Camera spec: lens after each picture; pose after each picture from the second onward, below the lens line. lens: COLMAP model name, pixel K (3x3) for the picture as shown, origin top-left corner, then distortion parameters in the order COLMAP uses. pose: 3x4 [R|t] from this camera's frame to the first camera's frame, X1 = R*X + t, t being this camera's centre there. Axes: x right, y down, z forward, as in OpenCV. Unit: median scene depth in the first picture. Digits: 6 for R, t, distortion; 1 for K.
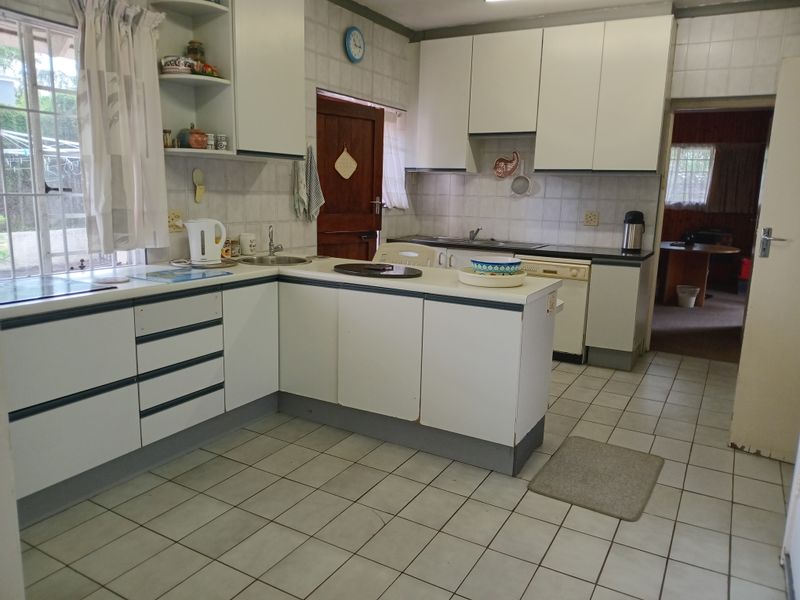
lens RADIAL K [[585.2, 0, 400.0], [0, 585.2, 300.0], [0, 0, 1]] dist [0.067808, -0.097383]
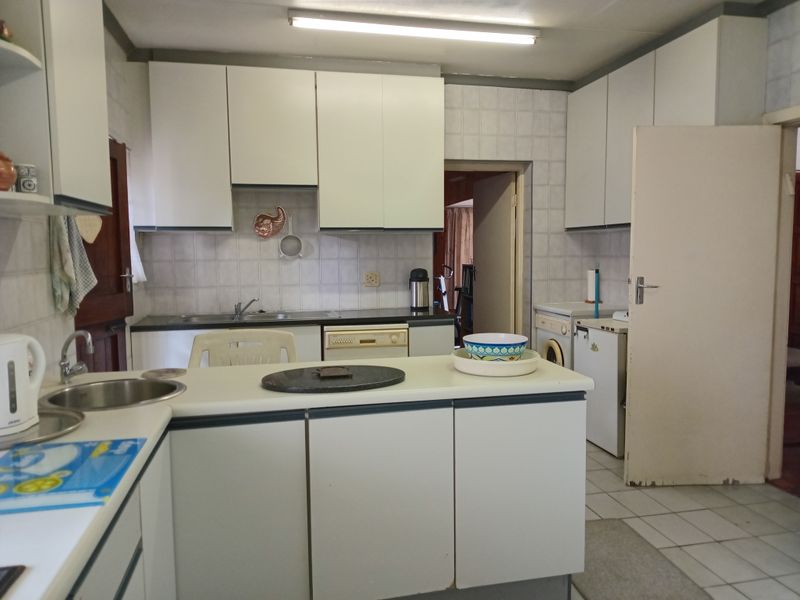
lens RADIAL K [[585.2, 0, 400.0], [0, 585.2, 300.0], [0, 0, 1]] dist [0.067808, -0.097383]
pose [[0.747697, -0.091437, 0.657715, -0.263962], [0.154141, 0.987319, -0.037969, -0.064730], [-0.645902, 0.129770, 0.752310, 0.283754]]
